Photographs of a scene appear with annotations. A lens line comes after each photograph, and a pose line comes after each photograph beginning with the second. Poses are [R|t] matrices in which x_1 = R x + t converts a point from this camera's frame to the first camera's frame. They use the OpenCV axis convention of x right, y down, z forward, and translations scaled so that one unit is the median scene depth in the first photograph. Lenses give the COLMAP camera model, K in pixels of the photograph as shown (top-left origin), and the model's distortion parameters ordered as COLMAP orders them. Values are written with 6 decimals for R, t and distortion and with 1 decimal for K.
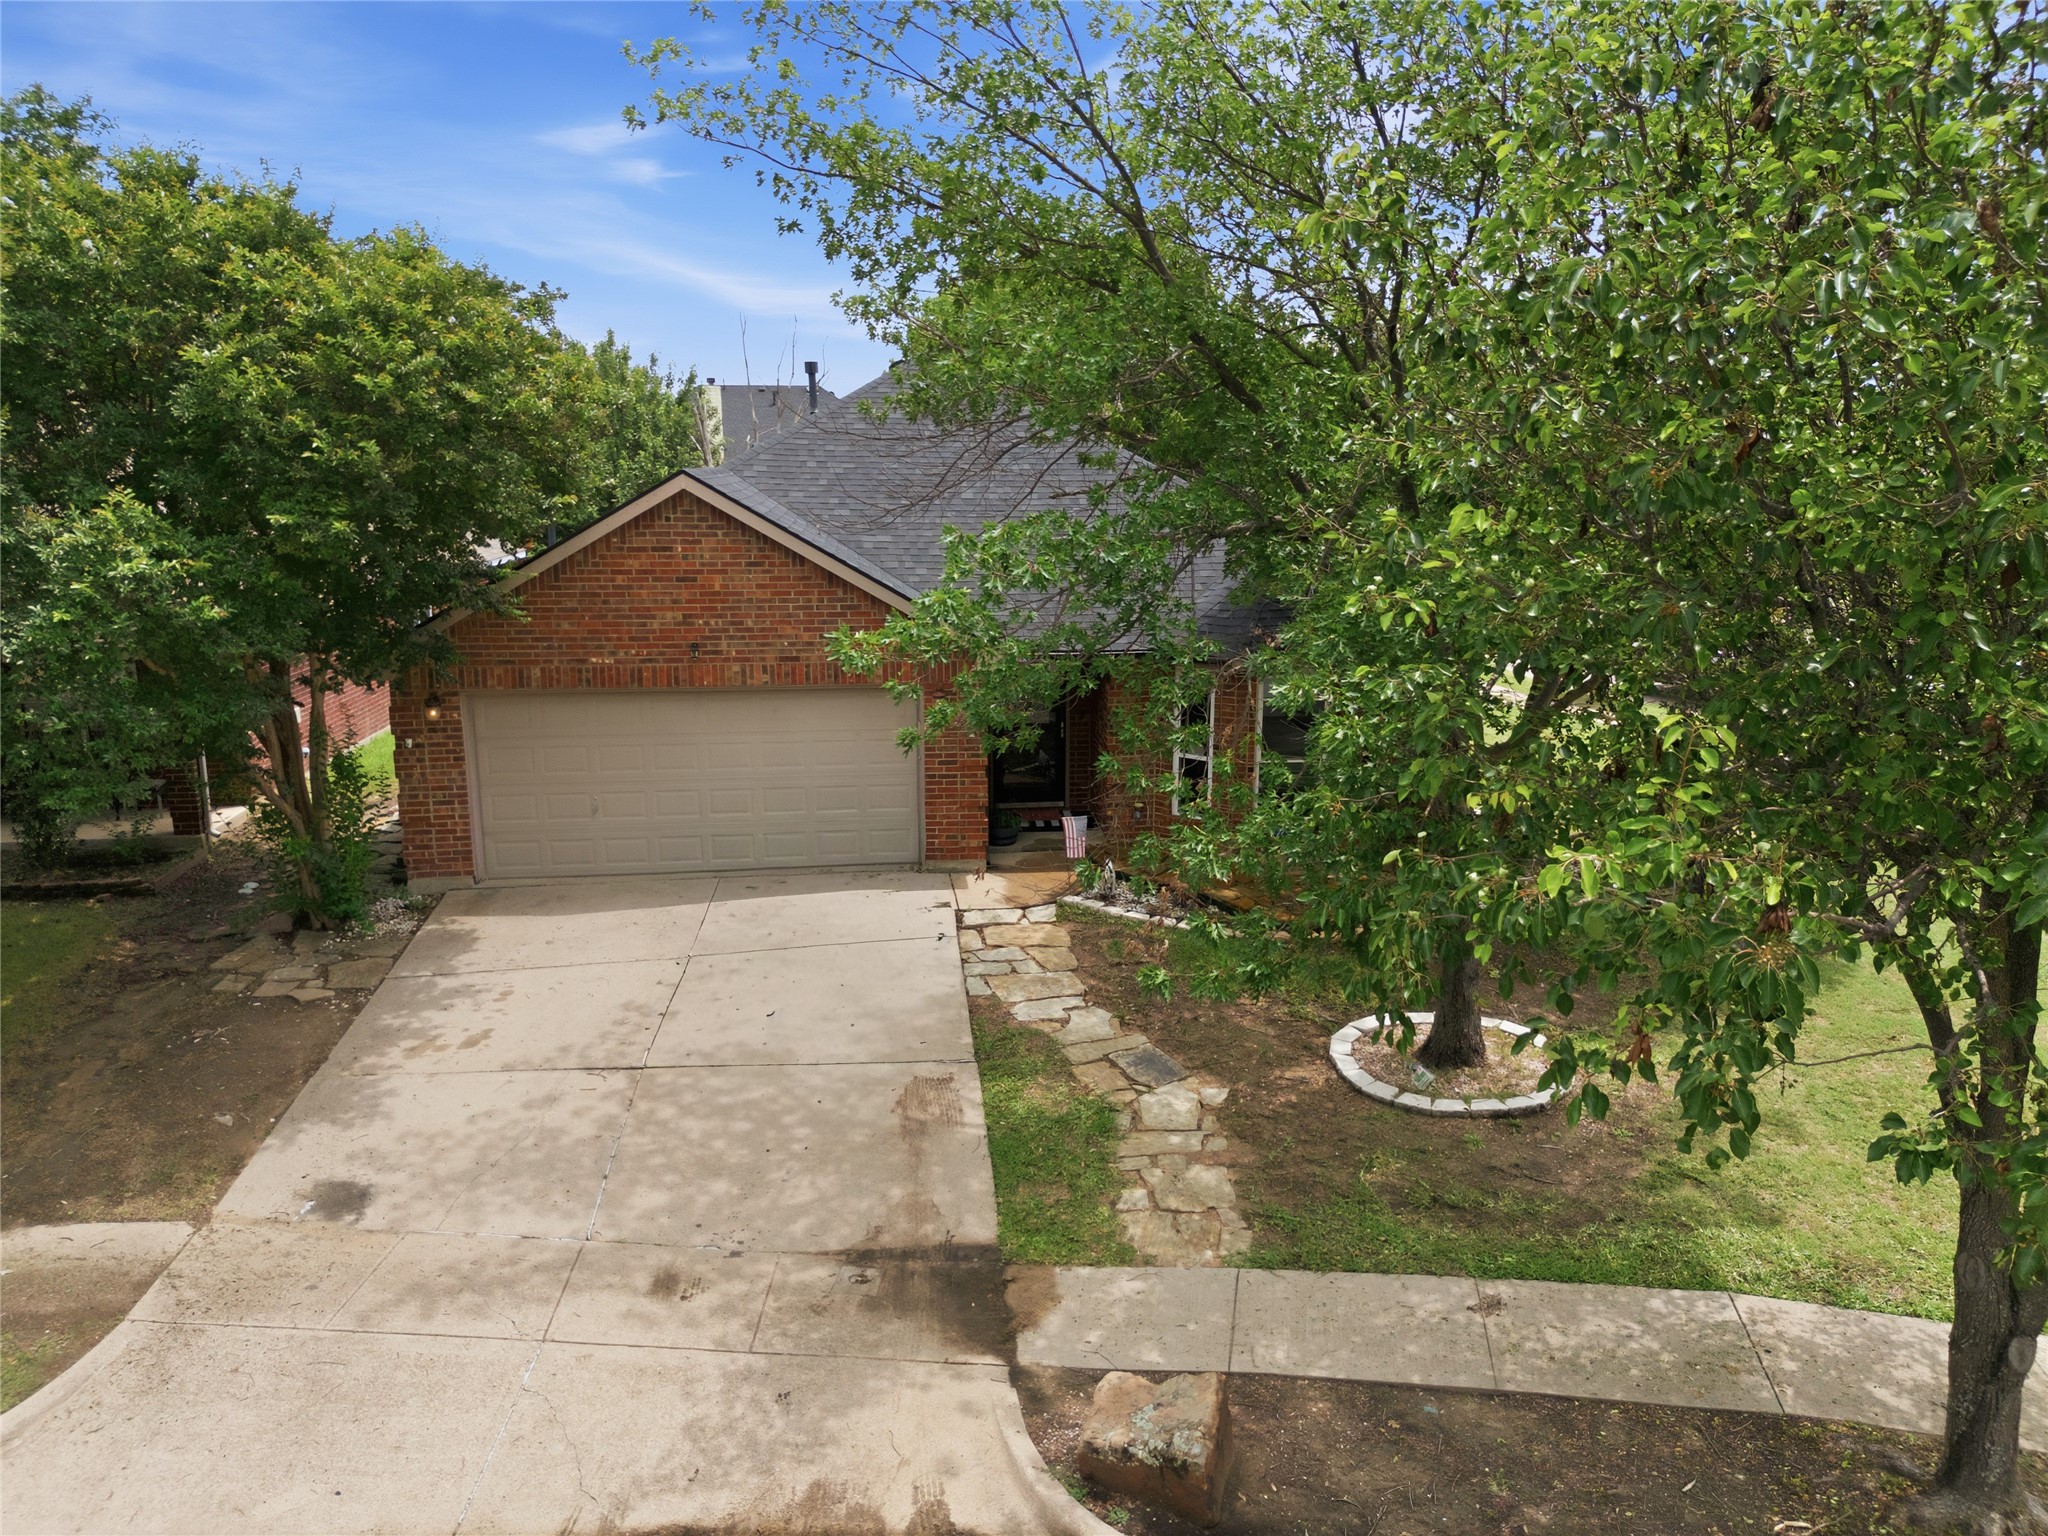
lens RADIAL K [[1430.1, 0, 1024.0], [0, 1430.1, 768.0], [0, 0, 1]] dist [0.053068, -0.046210]
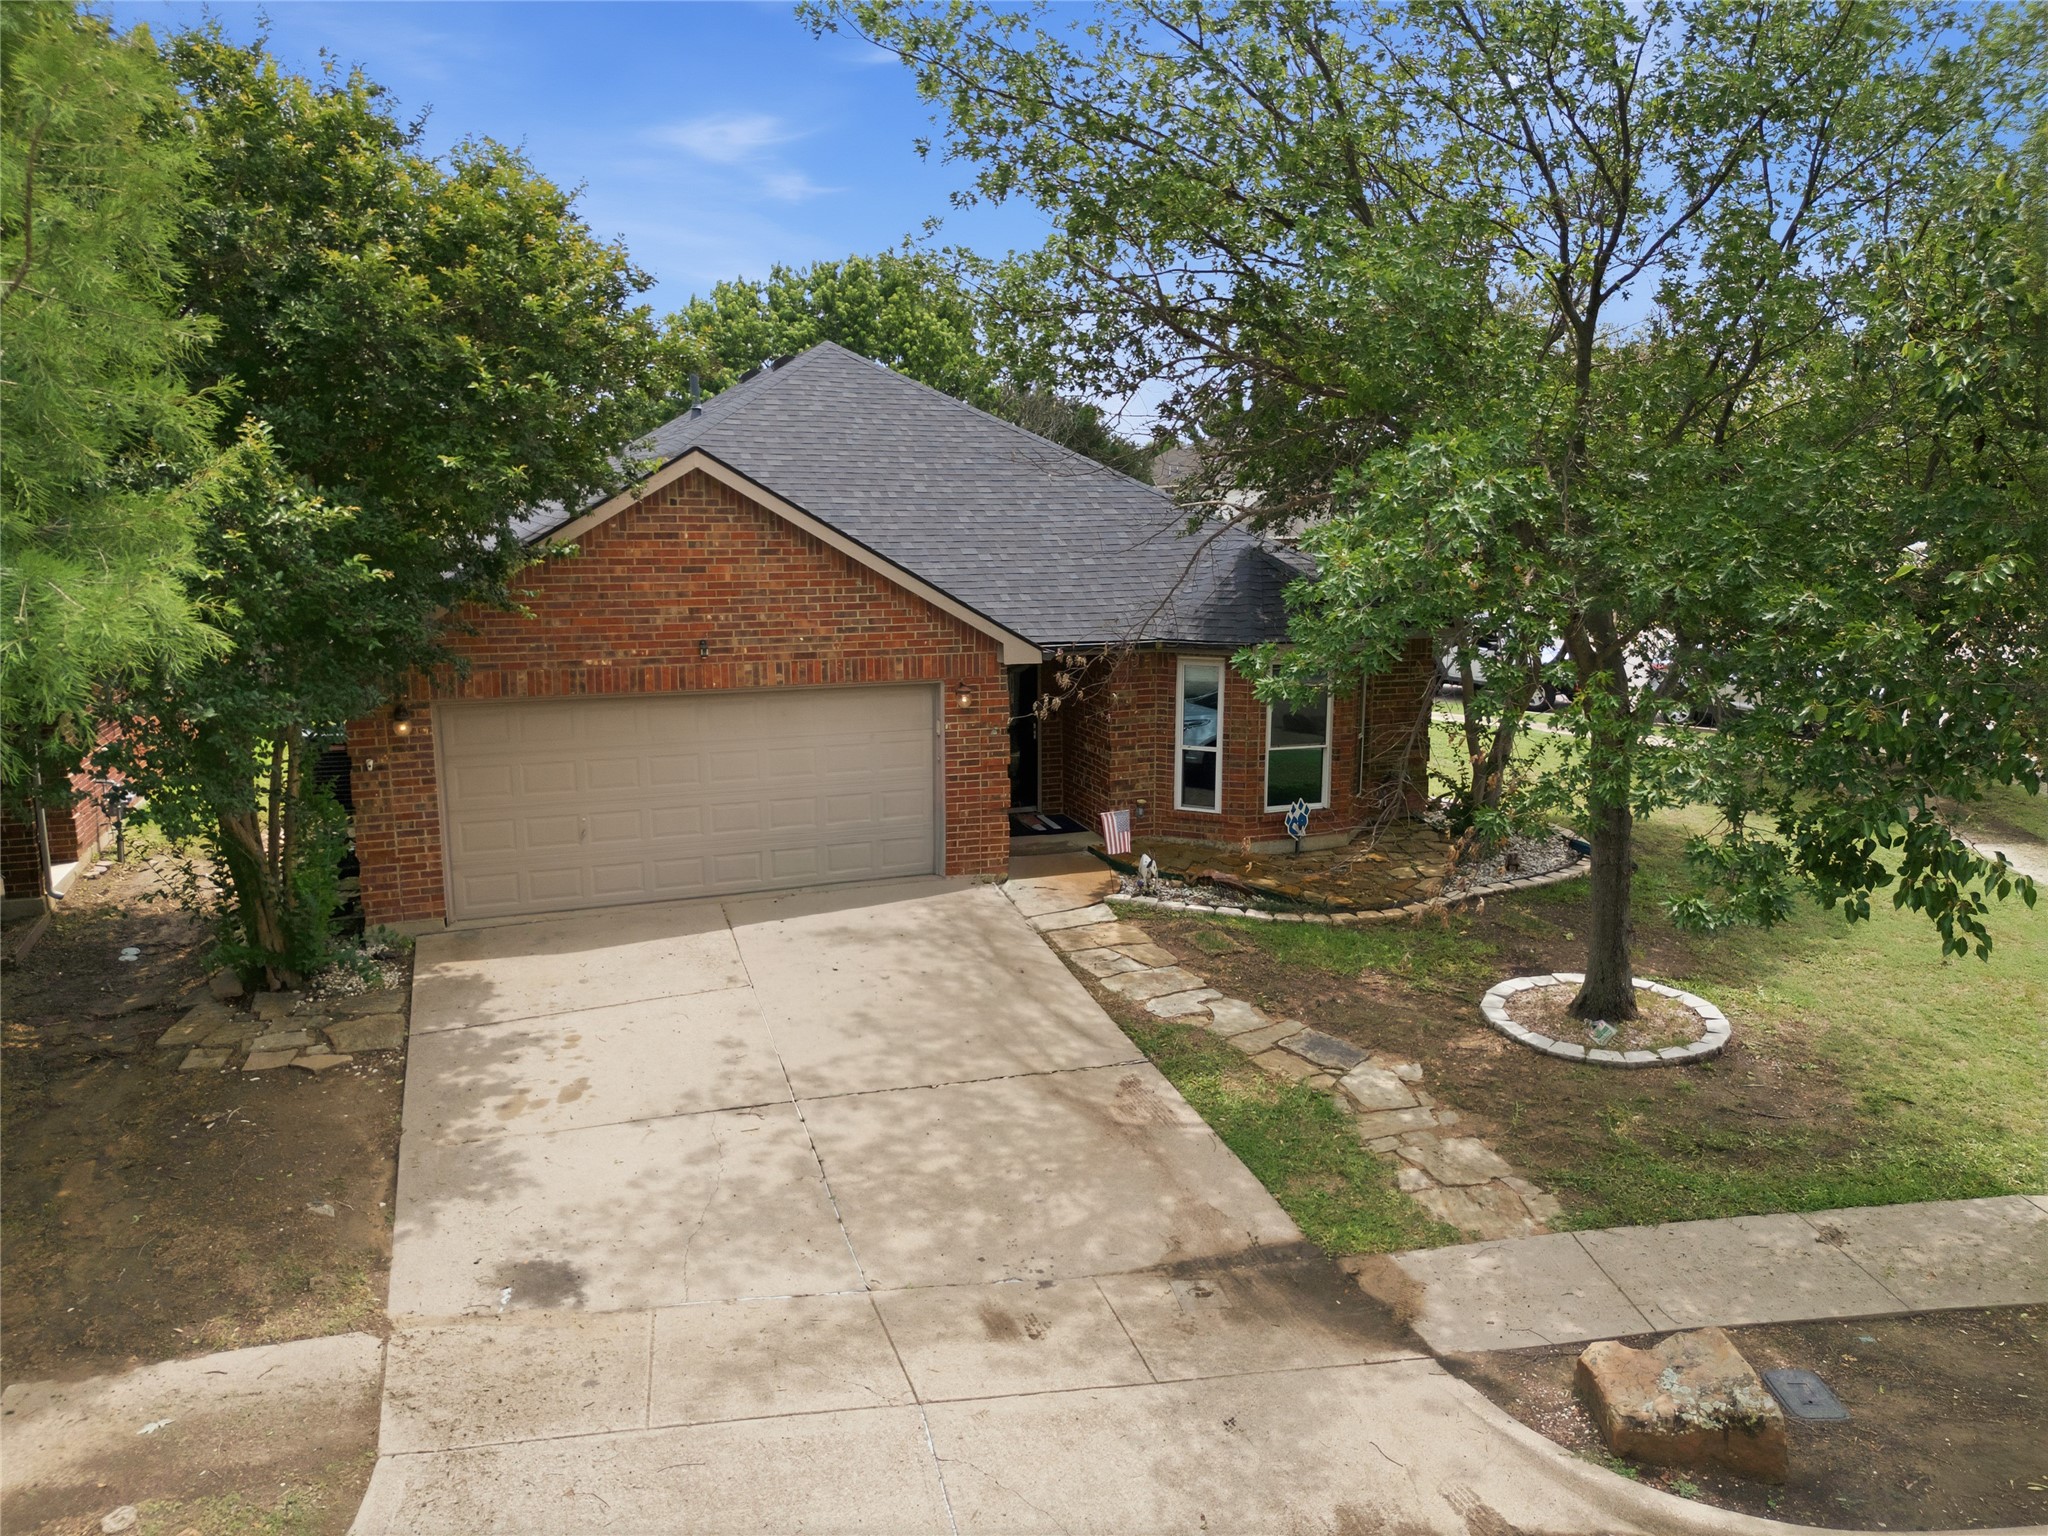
lens RADIAL K [[1436.8, 0, 1024.0], [0, 1436.8, 768.0], [0, 0, 1]] dist [0.037116, -0.026986]
pose [[0.972047, -0.044968, 0.230438, -0.313515], [0.051843, 0.998370, -0.023863, 0.031752], [-0.228990, 0.035143, 0.972794, 0.099836]]
